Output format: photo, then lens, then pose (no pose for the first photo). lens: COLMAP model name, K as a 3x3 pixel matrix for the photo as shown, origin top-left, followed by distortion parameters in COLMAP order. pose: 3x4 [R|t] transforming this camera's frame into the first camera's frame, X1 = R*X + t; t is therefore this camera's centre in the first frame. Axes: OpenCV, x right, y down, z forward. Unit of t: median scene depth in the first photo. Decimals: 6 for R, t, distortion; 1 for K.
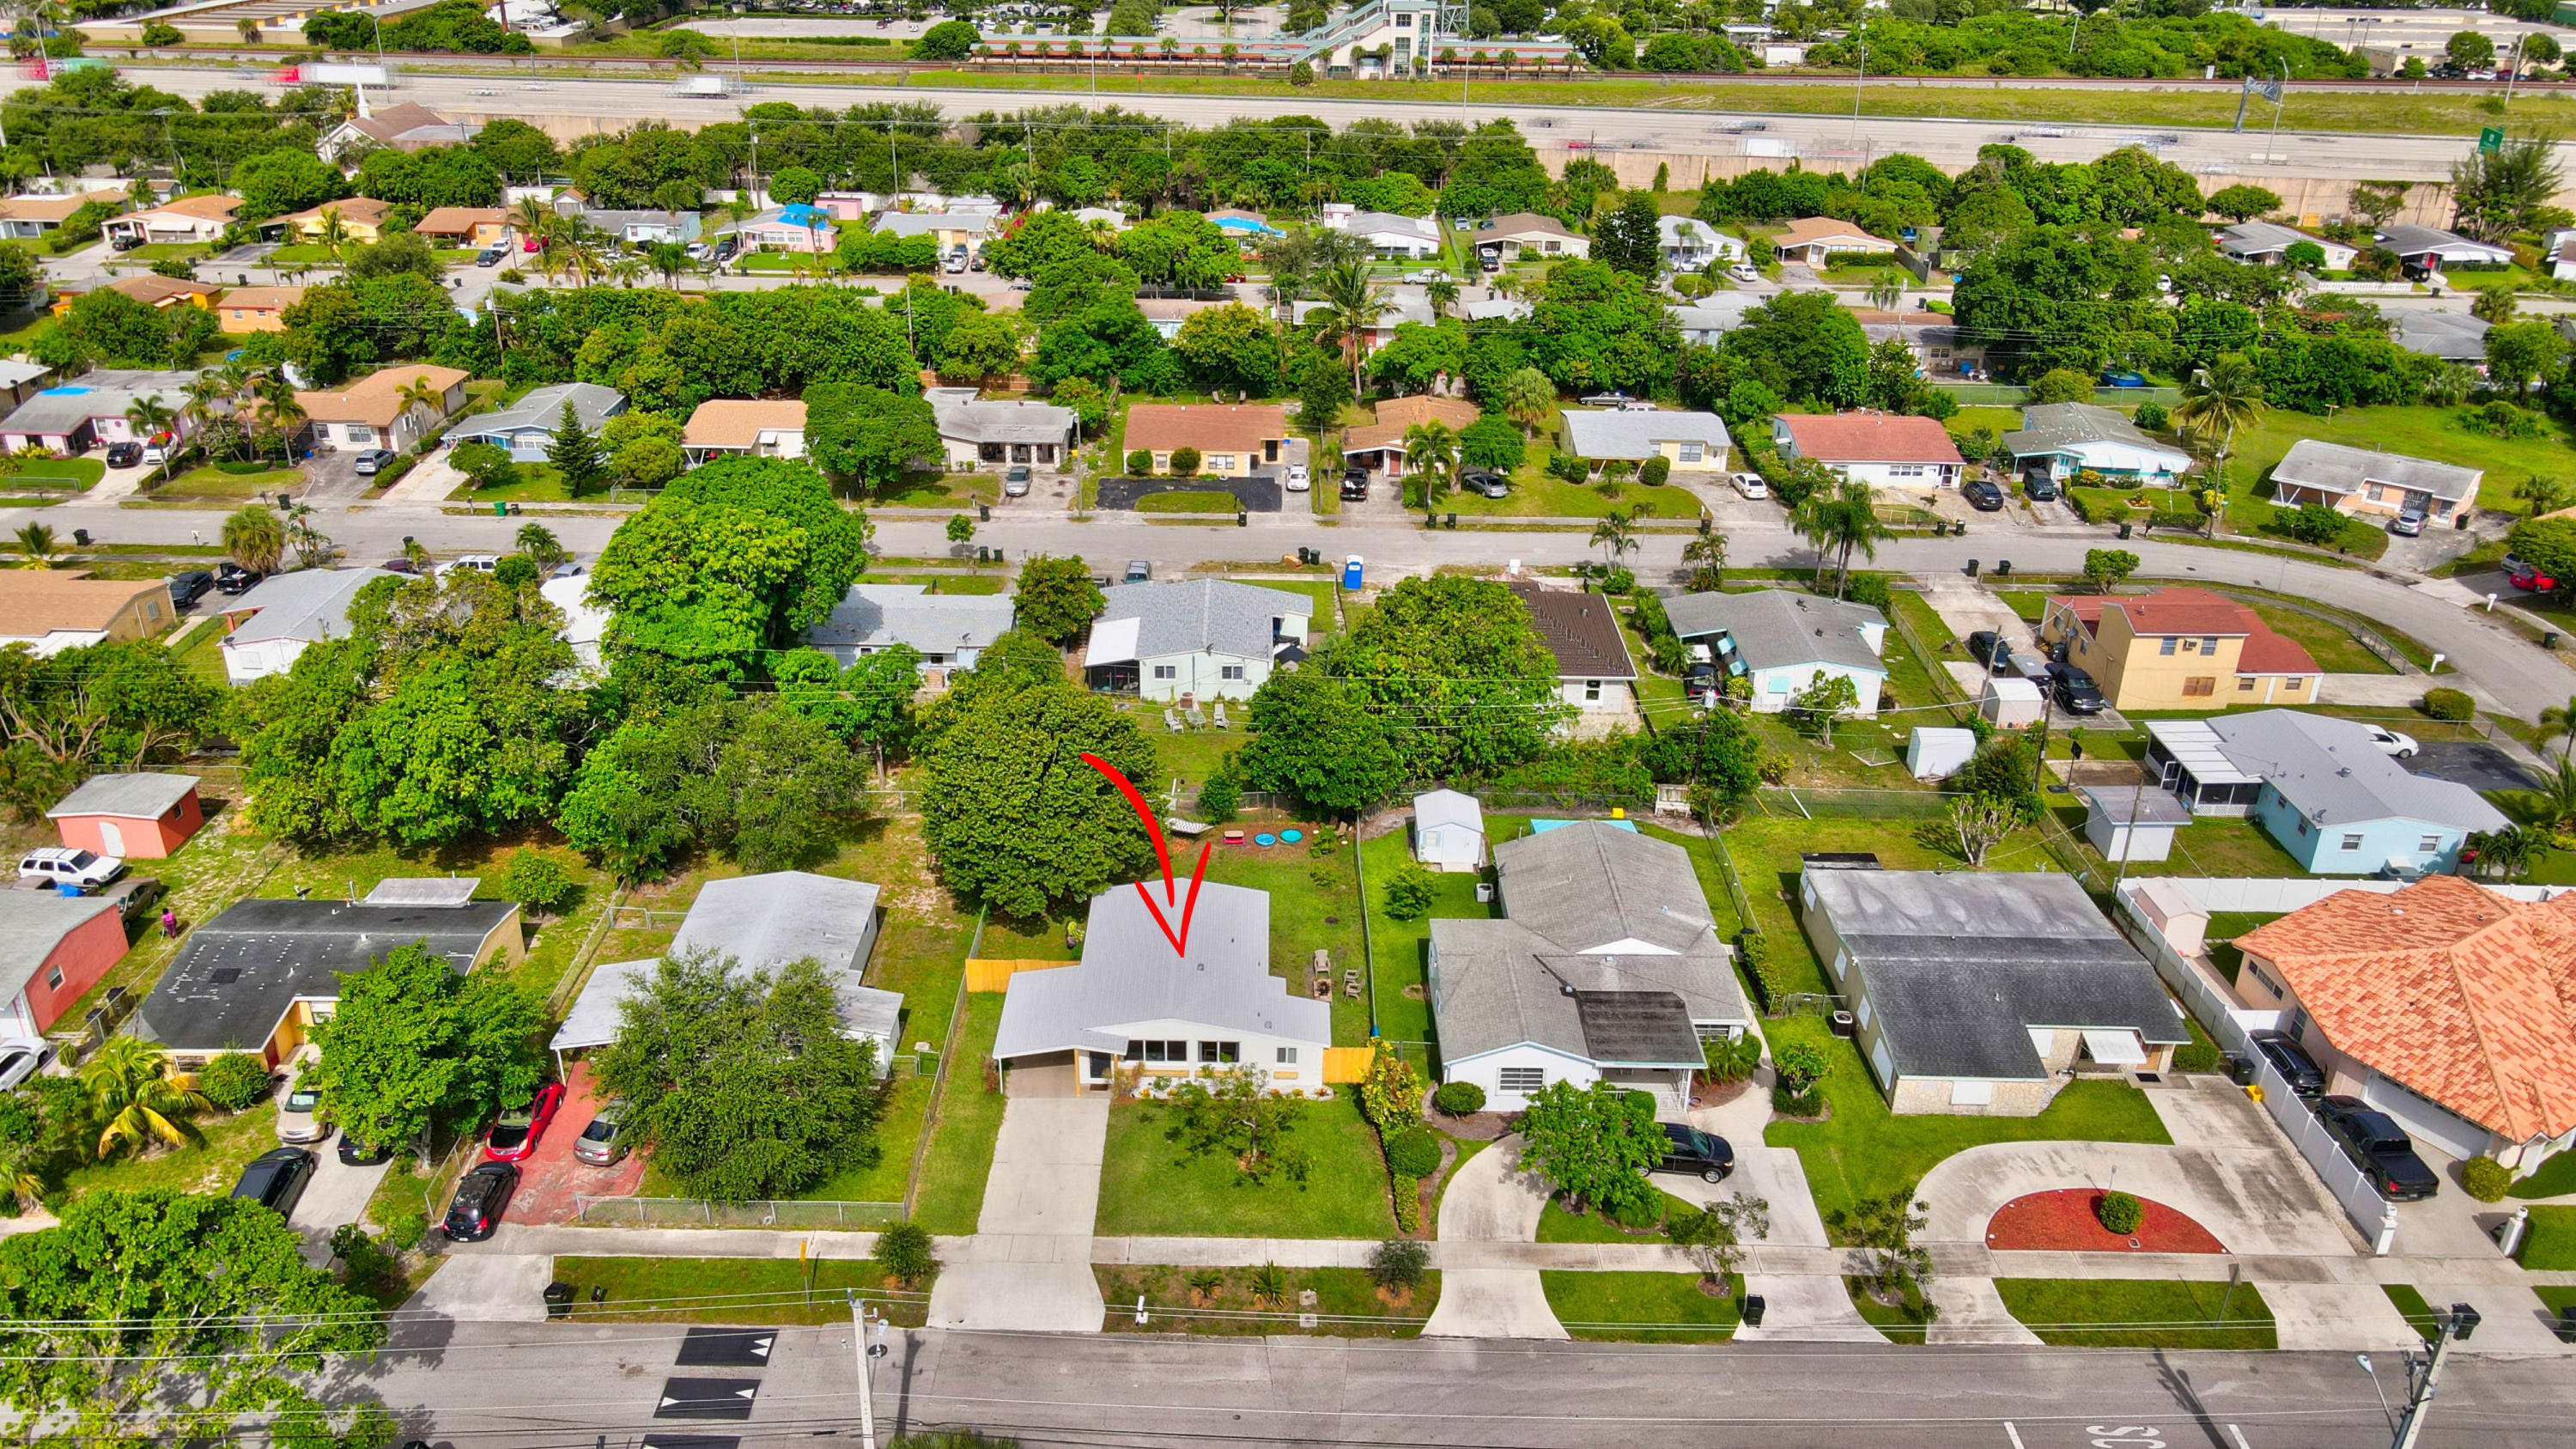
lens RADIAL K [[1920.6, 0, 1288.0], [0, 1920.6, 724.5], [0, 0, 1]] dist [0.002183, 0.008186]
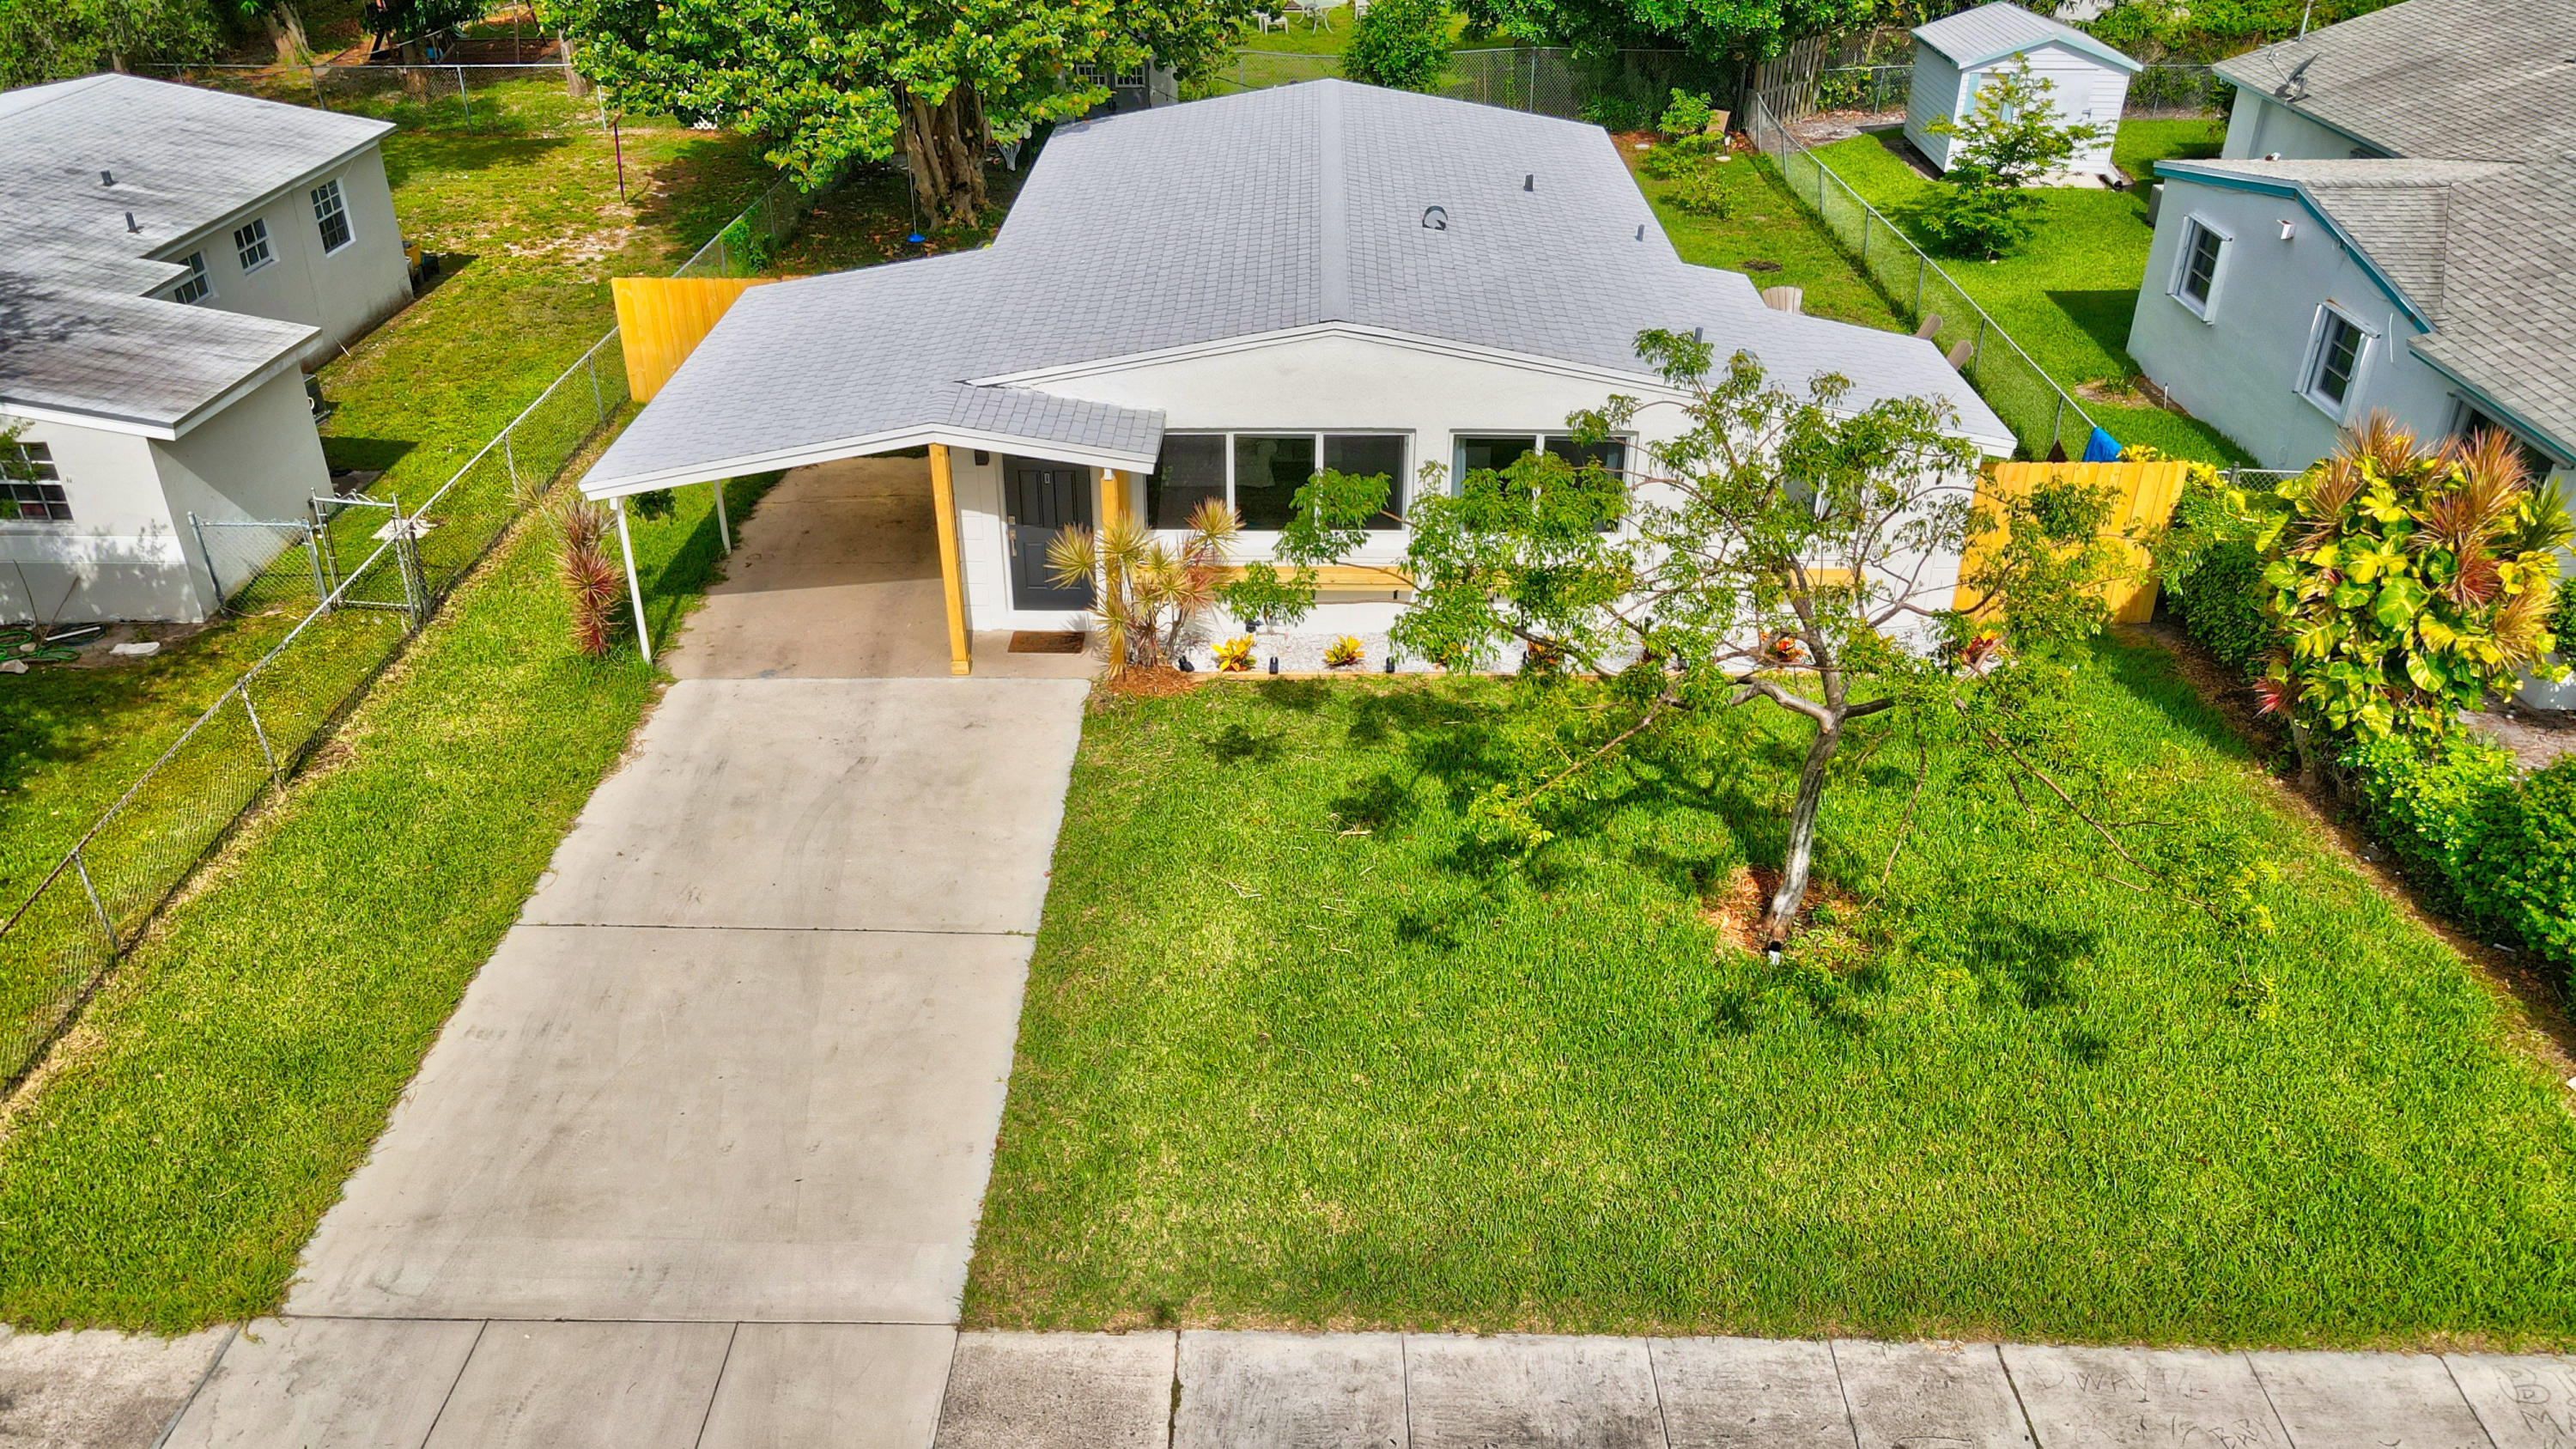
lens RADIAL K [[1920.6, 0, 1288.0], [0, 1920.6, 724.5], [0, 0, 1]] dist [0.002183, 0.008186]
pose [[0.999263, -0.011052, -0.036763, -0.058918], [0.014061, 0.996481, 0.082628, 0.180760], [0.035720, -0.083084, 0.995902, 0.760014]]
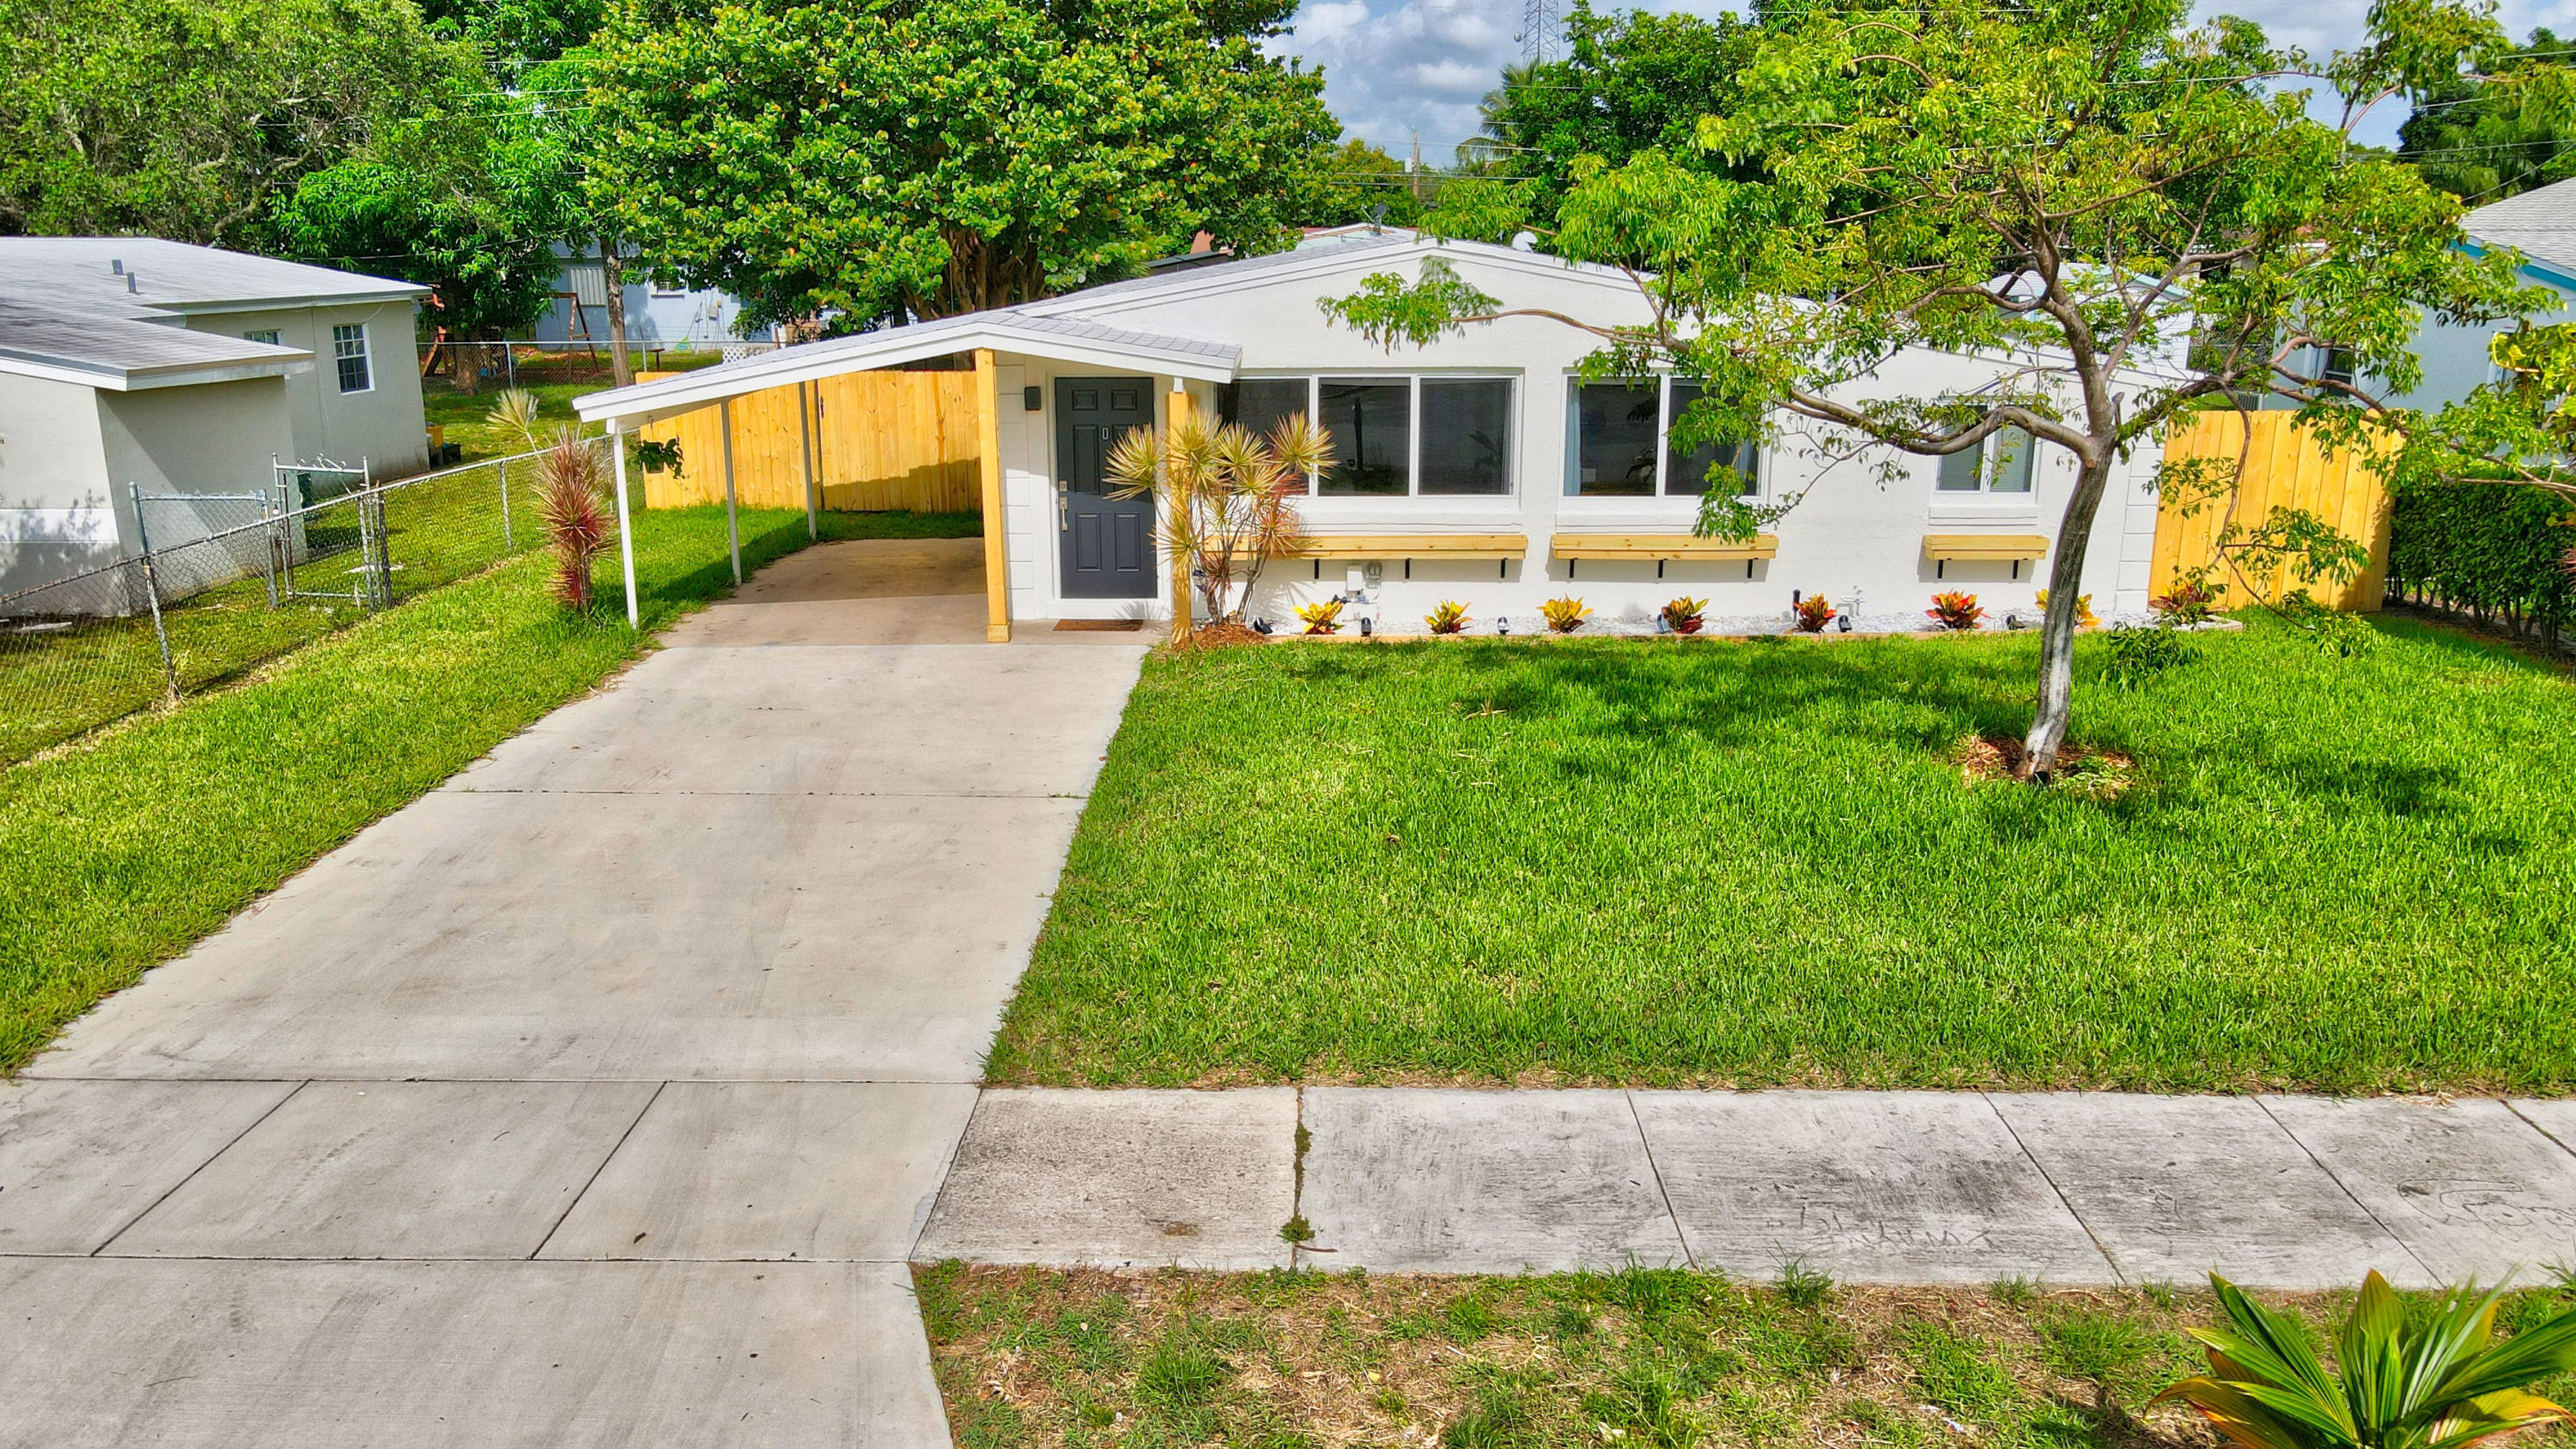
lens RADIAL K [[1920.6, 0, 1288.0], [0, 1920.6, 724.5], [0, 0, 1]] dist [0.002183, 0.008186]
pose [[0.999009, -0.018024, -0.040684, -0.069630], [0.010495, 0.983937, -0.178209, 0.239560], [0.043243, 0.177606, 0.983151, 0.799856]]
